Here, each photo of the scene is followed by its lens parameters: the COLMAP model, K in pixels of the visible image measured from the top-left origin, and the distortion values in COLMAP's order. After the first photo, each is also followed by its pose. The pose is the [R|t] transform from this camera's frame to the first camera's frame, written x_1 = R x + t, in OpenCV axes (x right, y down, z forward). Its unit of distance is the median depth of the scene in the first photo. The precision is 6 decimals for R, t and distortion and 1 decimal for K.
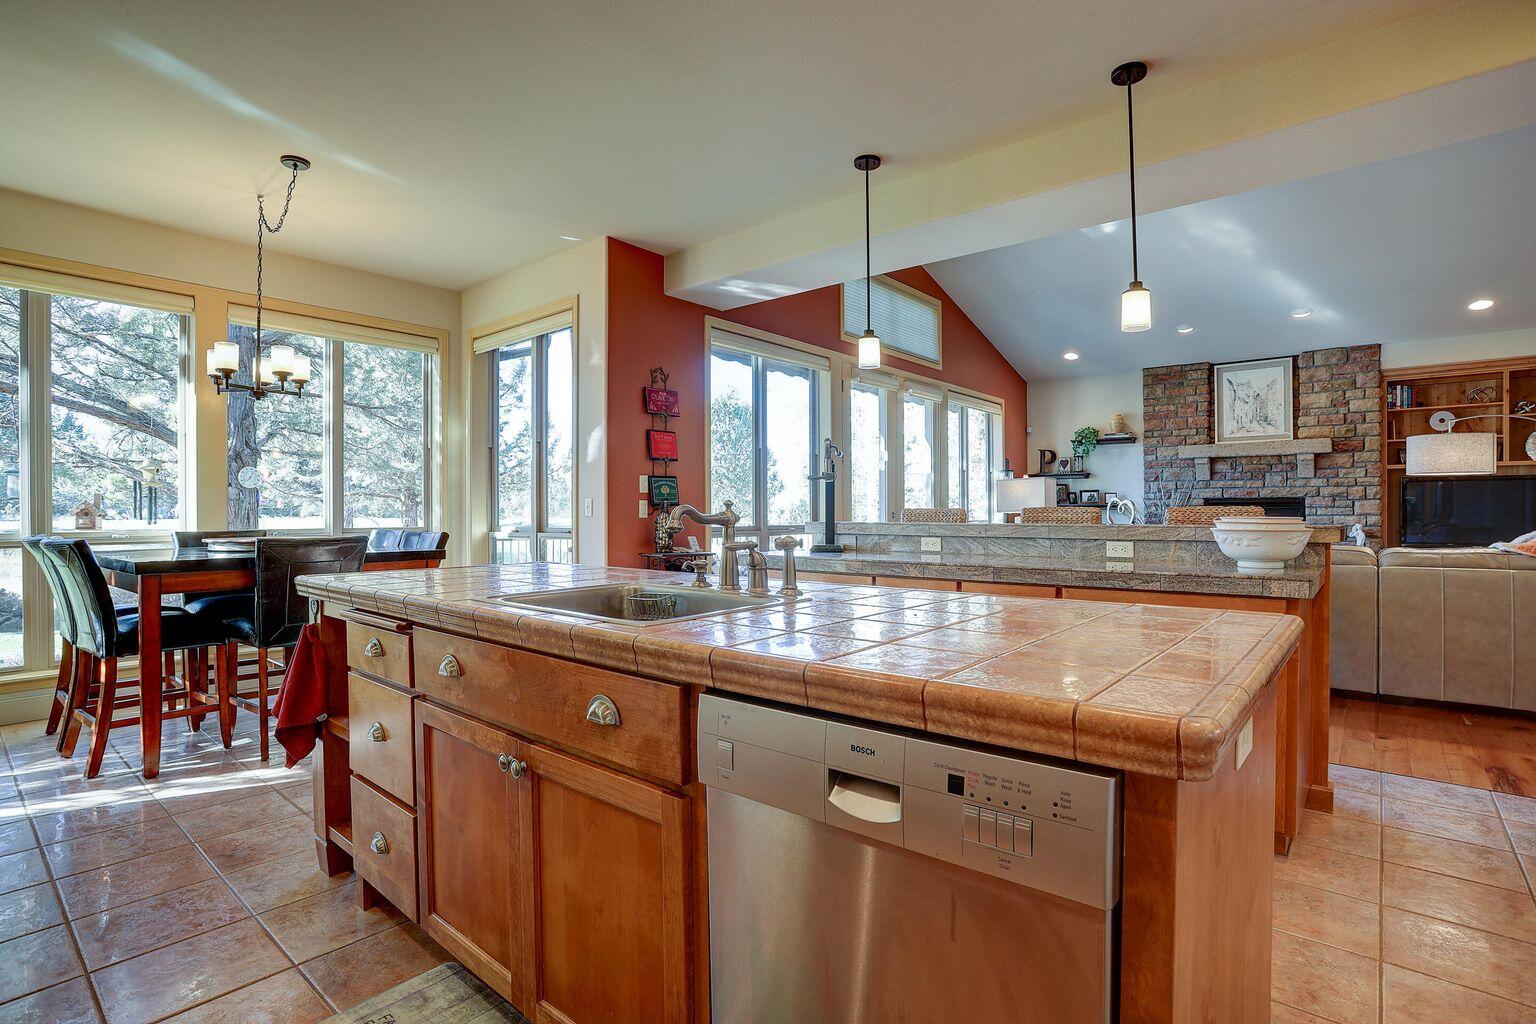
lens RADIAL K [[759.8, 0, 771.7], [0, 759.8, 505.5], [0, 0, 1]] dist [-0.061025, 0.015382]
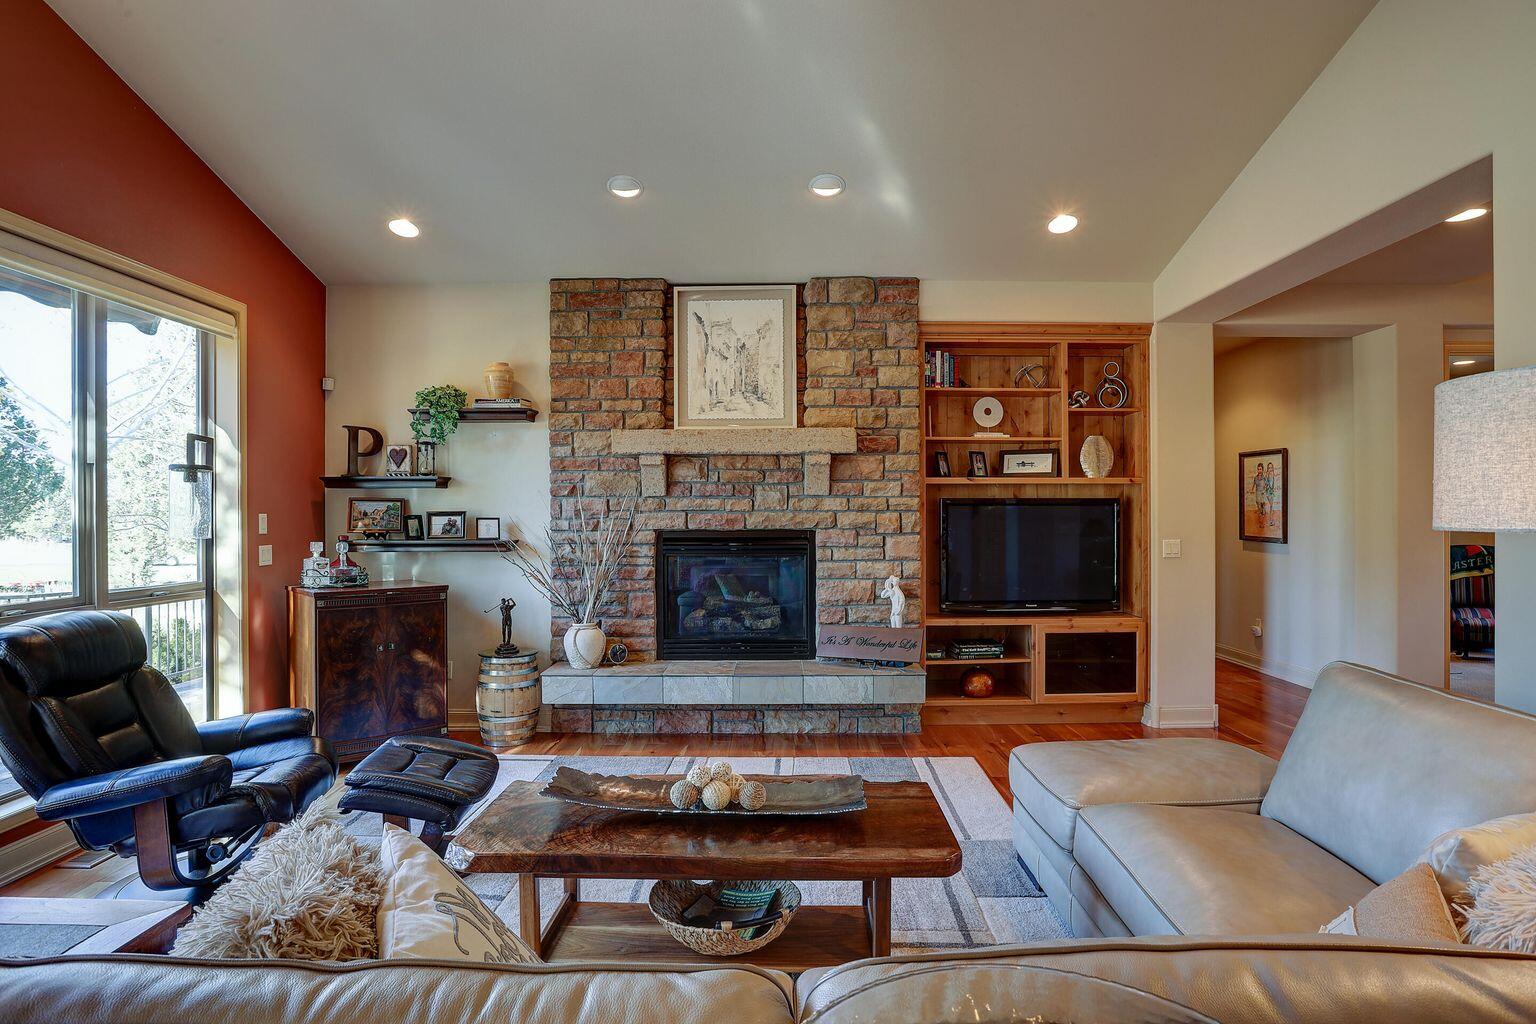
lens RADIAL K [[791.9, 0, 771.8], [0, 791.9, 516.2], [0, 0, 1]] dist [-0.062992, 0.024220]
pose [[0.773501, -0.005518, 0.633771, 0.297439], [-0.003141, 0.999916, 0.012540, -0.028320], [-0.633788, -0.011690, 0.773419, 0.530188]]
